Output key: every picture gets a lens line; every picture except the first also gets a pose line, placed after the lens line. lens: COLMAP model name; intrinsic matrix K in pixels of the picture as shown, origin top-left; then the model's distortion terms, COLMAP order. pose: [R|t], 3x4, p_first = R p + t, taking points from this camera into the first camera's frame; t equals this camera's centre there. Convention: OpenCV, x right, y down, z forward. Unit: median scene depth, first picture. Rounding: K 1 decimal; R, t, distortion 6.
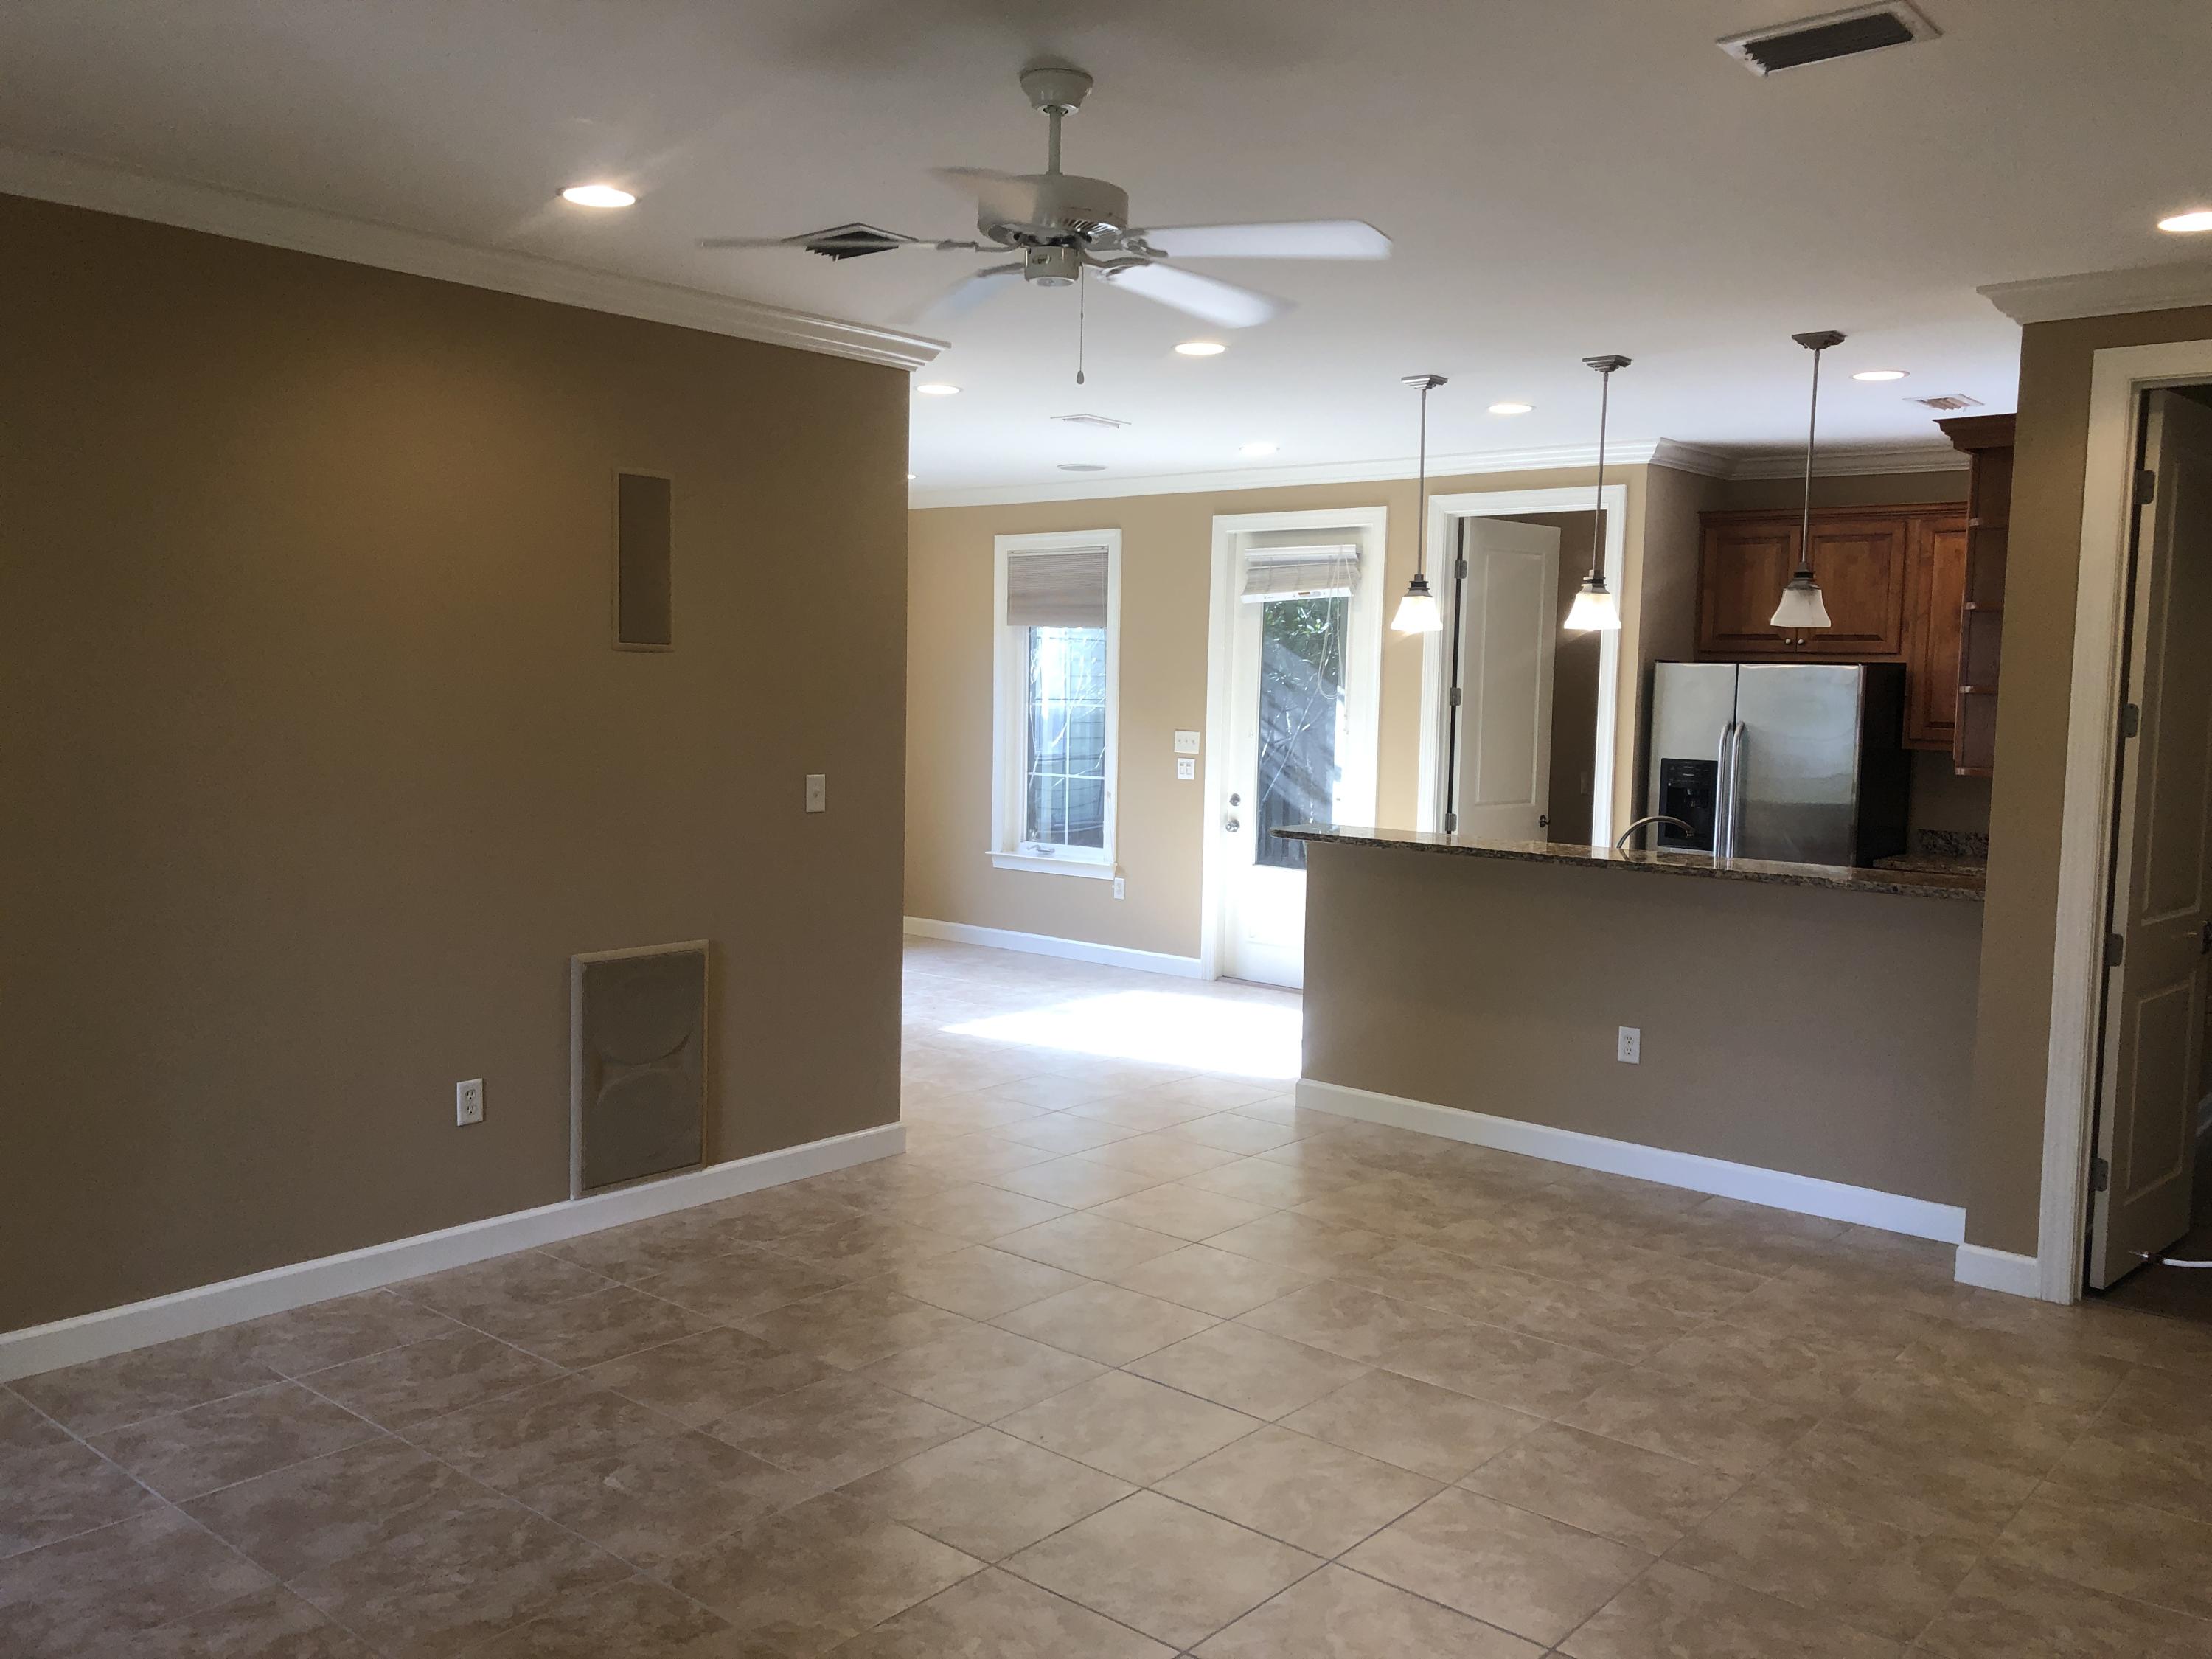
lens RADIAL K [[1788.4, 0, 1106.0], [0, 1788.4, 829.5], [0, 0, 1]] dist [0.091789, -0.001533]
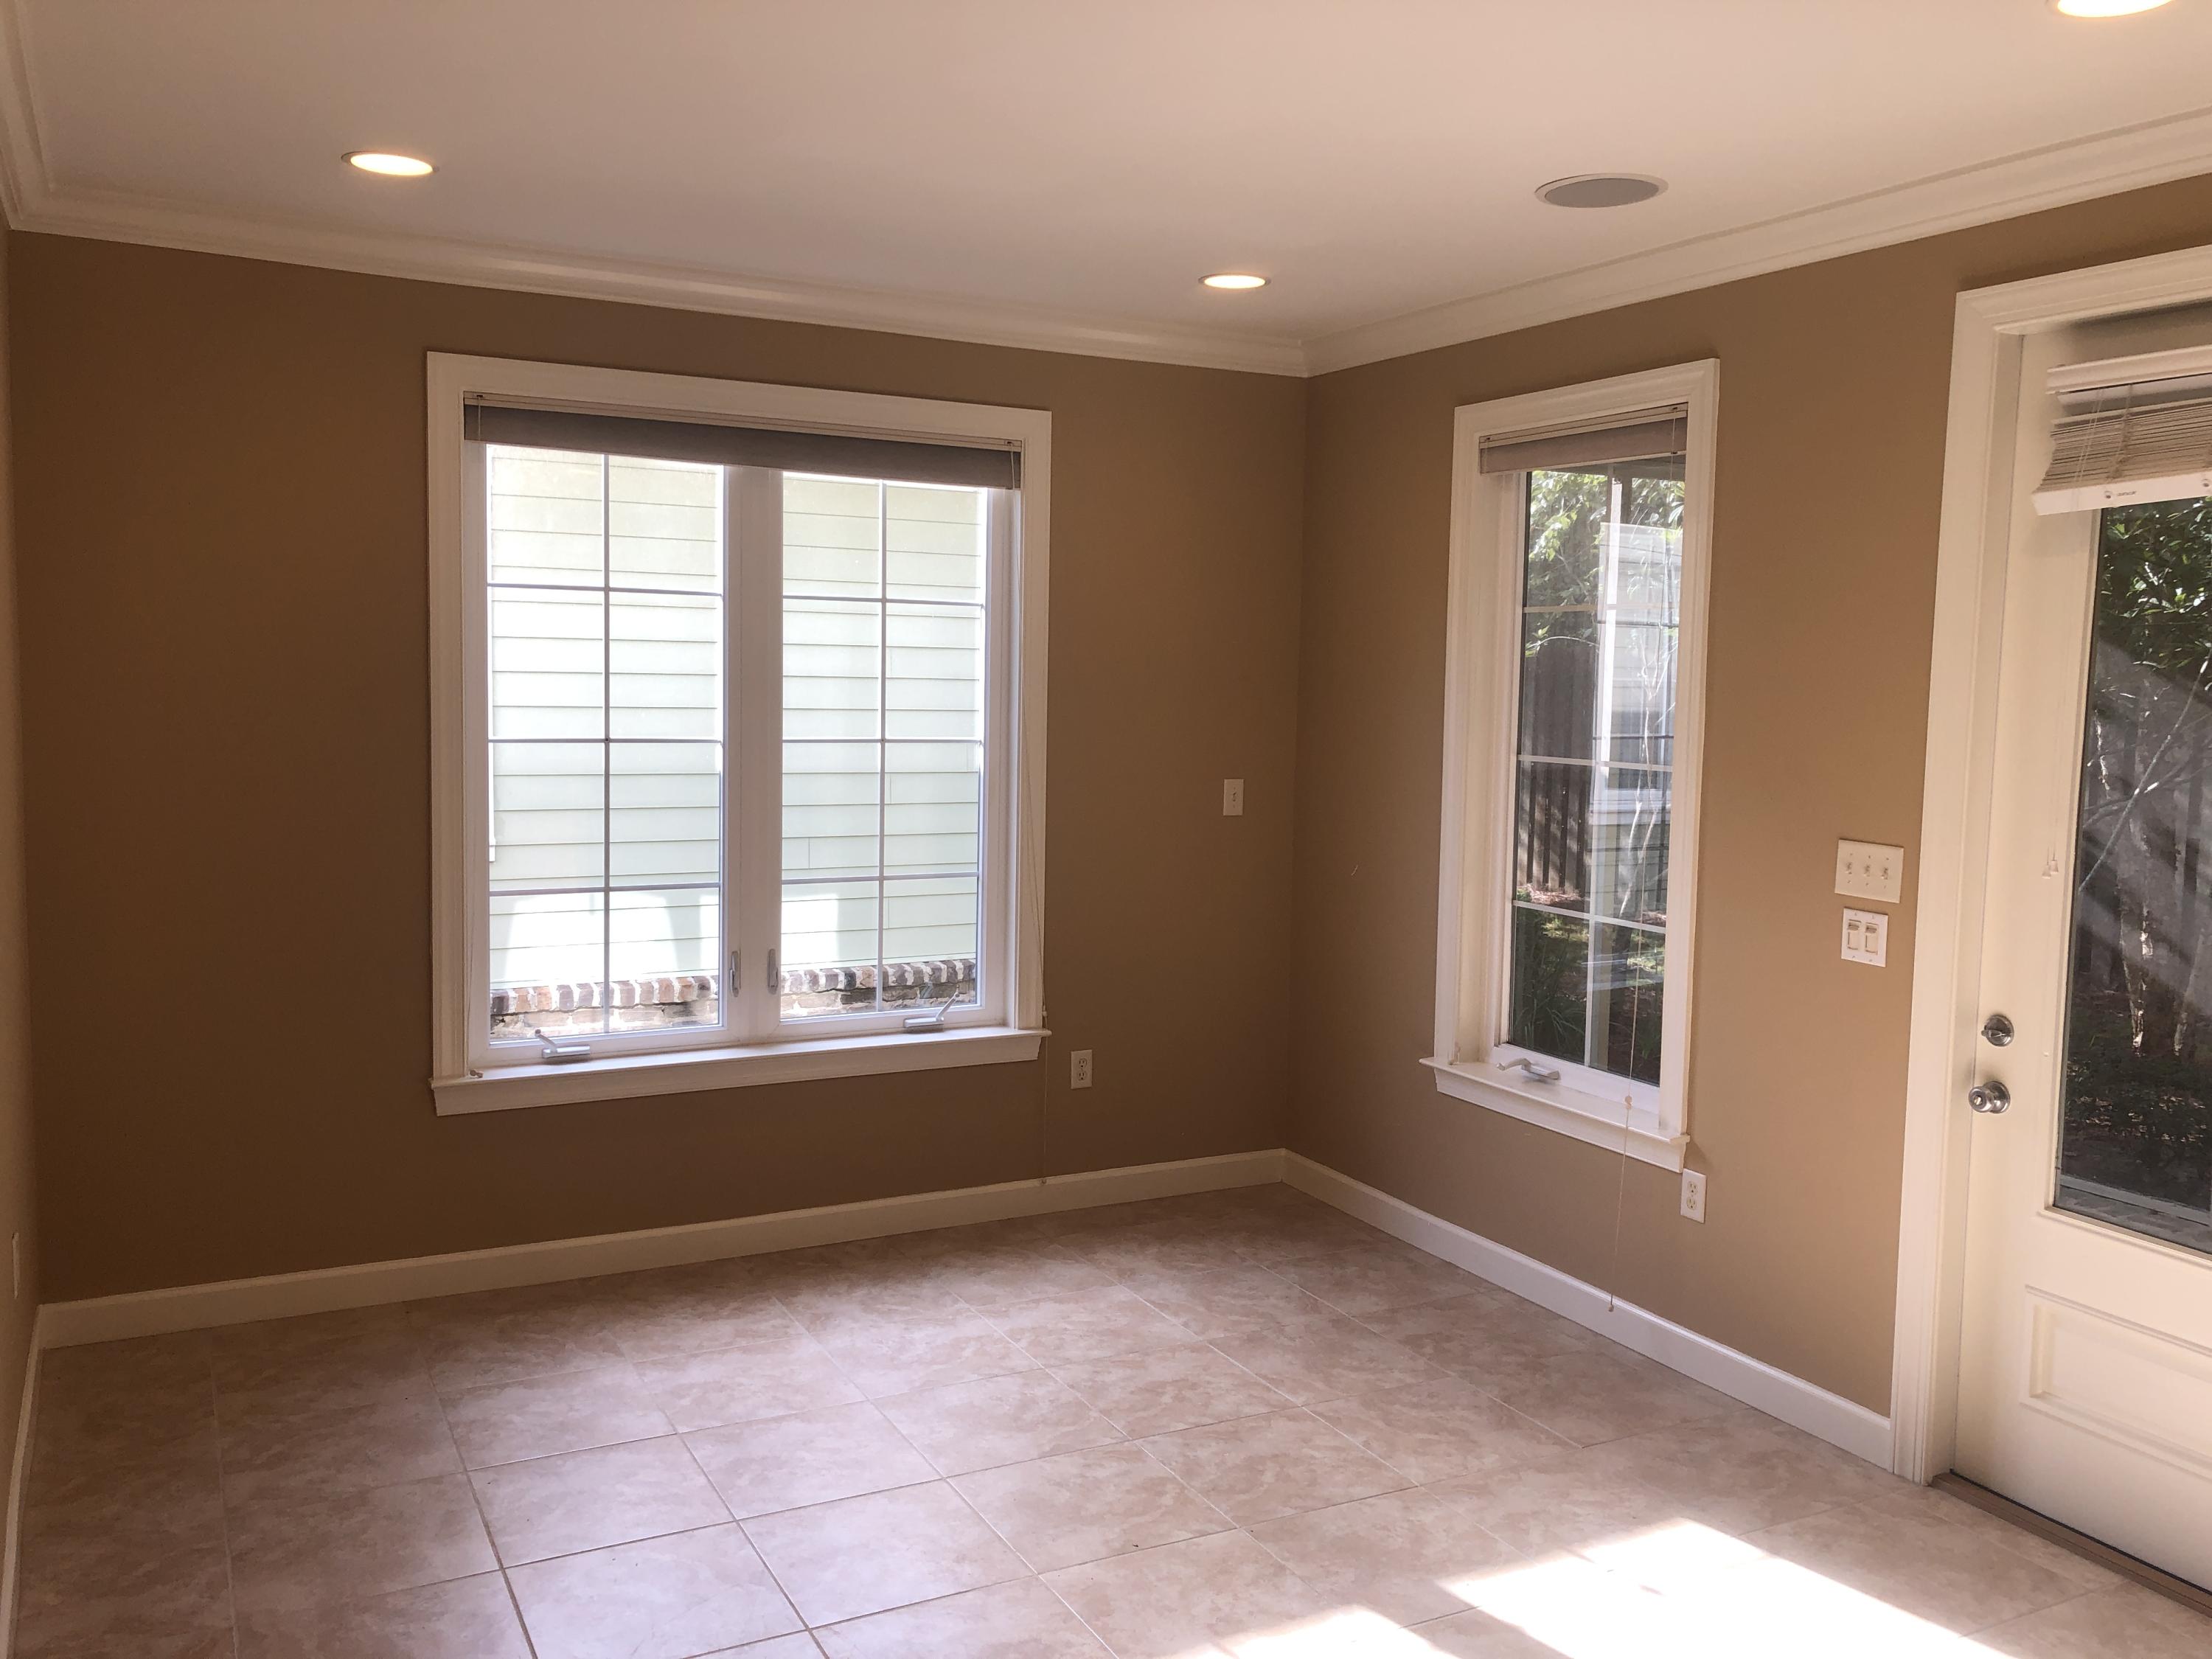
lens RADIAL K [[1831.7, 0, 1106.9], [0, 1831.7, 803.7], [0, 0, 1]] dist [0.013071, 0.006361]
pose [[0.929805, 0.028298, -0.366963, 0.039498], [-0.034887, 0.999327, -0.011335, -0.056861], [0.366395, 0.023341, 0.930167, 0.590993]]
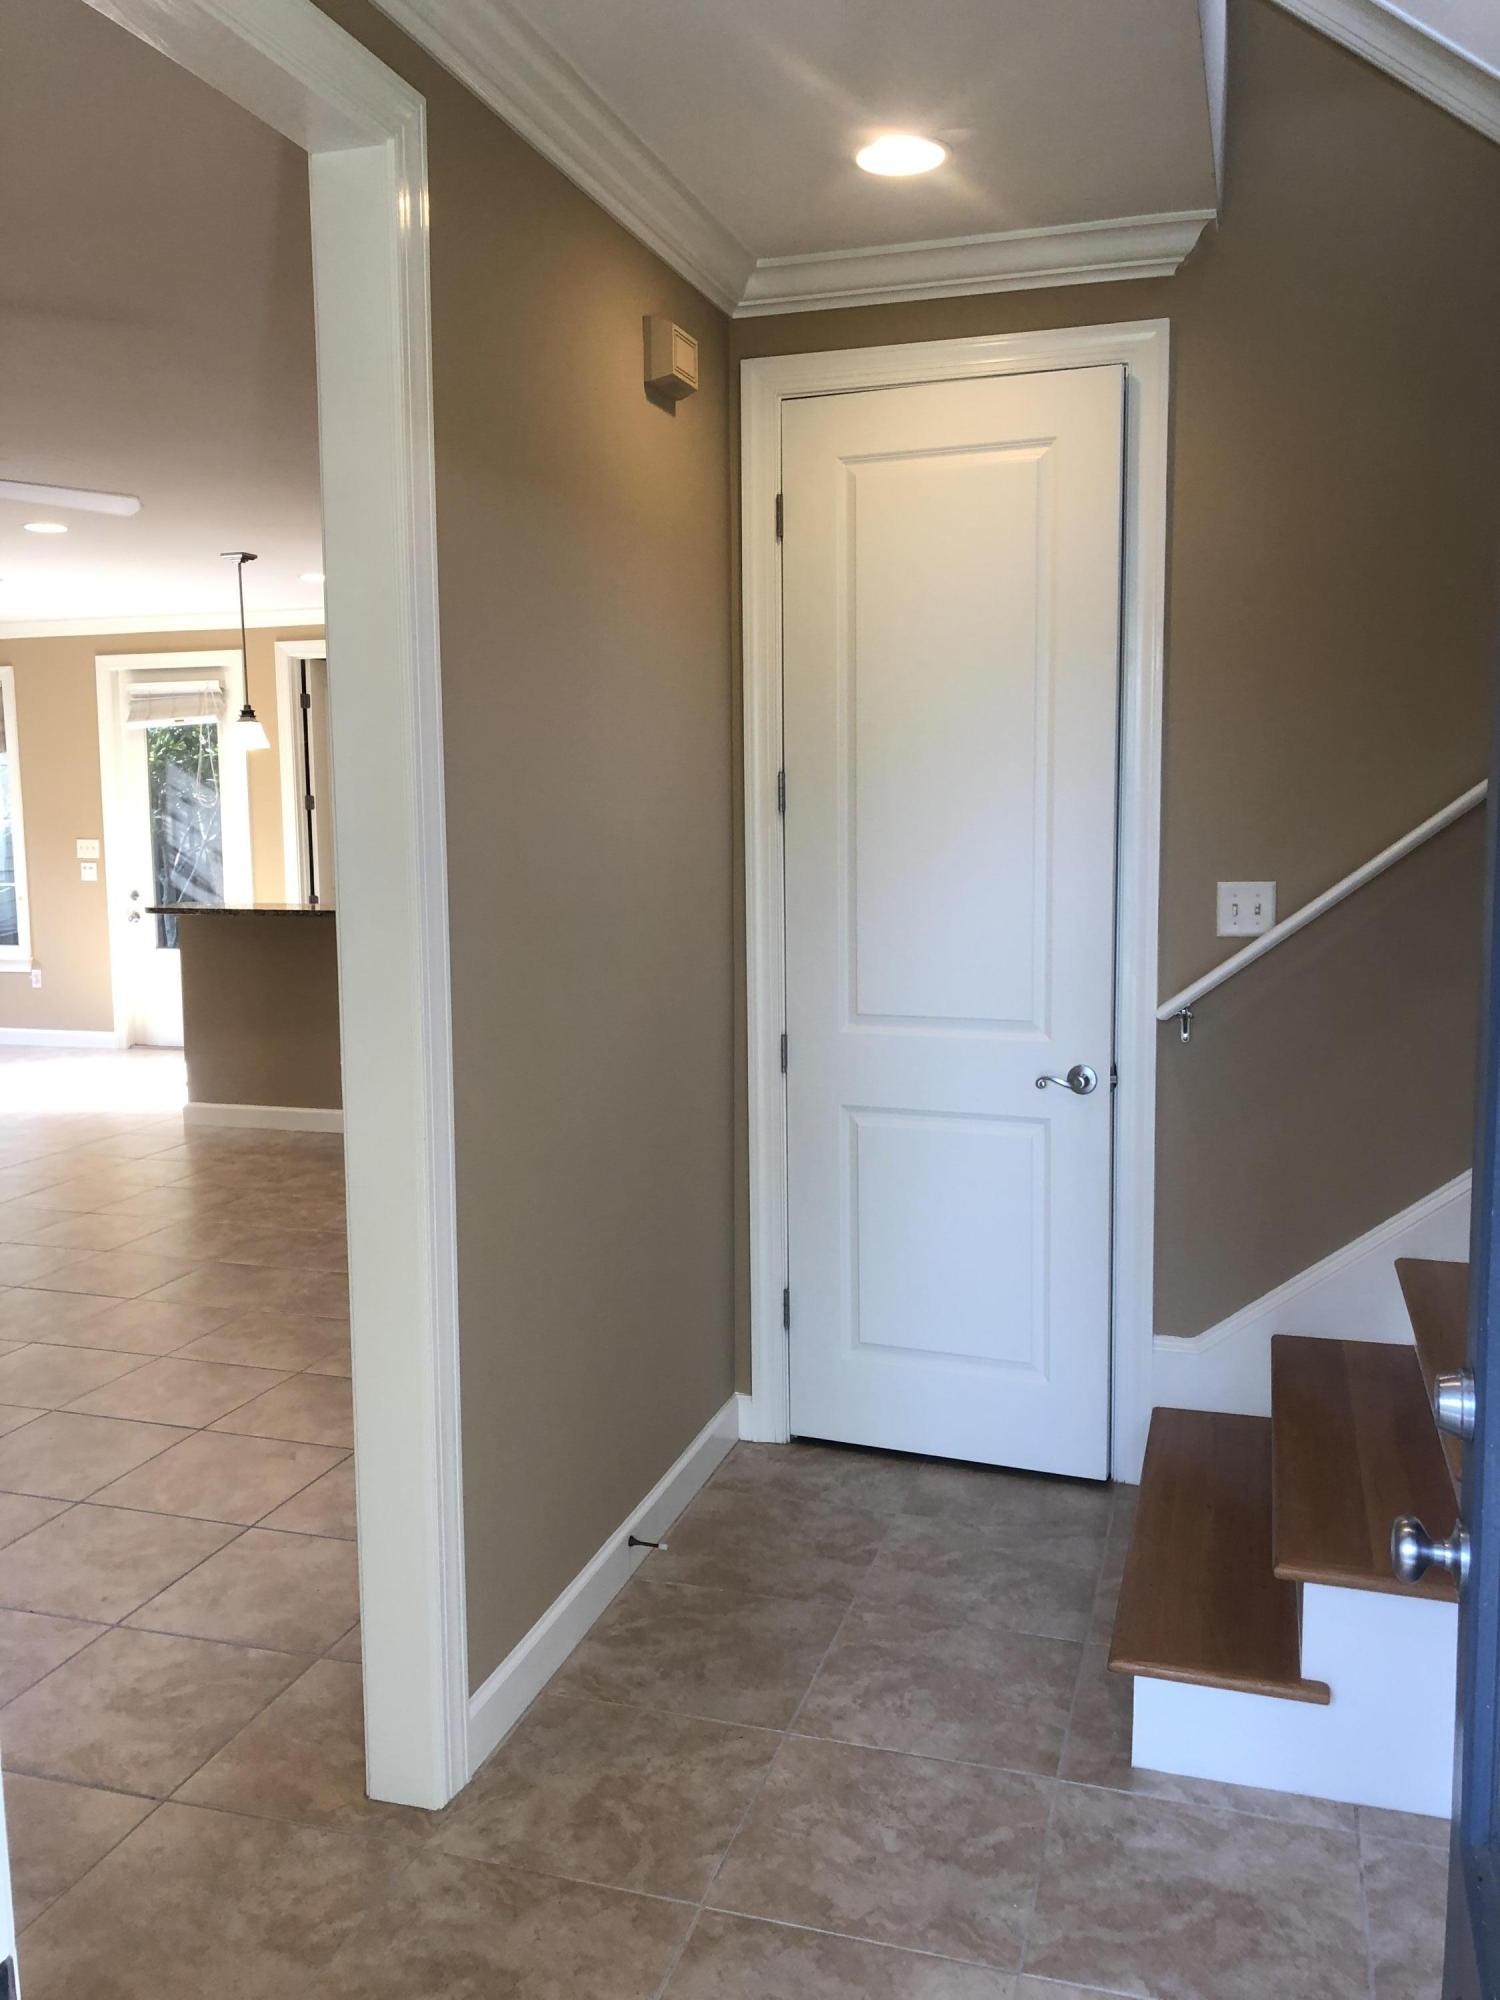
lens RADIAL K [[1628.7, 0, 747.7], [0, 1628.7, 983.5], [0, 0, 1]] dist [-0.000141, 0.001379]
pose [[0.919360, -0.072809, 0.386622, 0.025144], [0.061779, 0.997252, 0.040898, 0.023717], [-0.388537, -0.013715, 0.921331, -0.162806]]
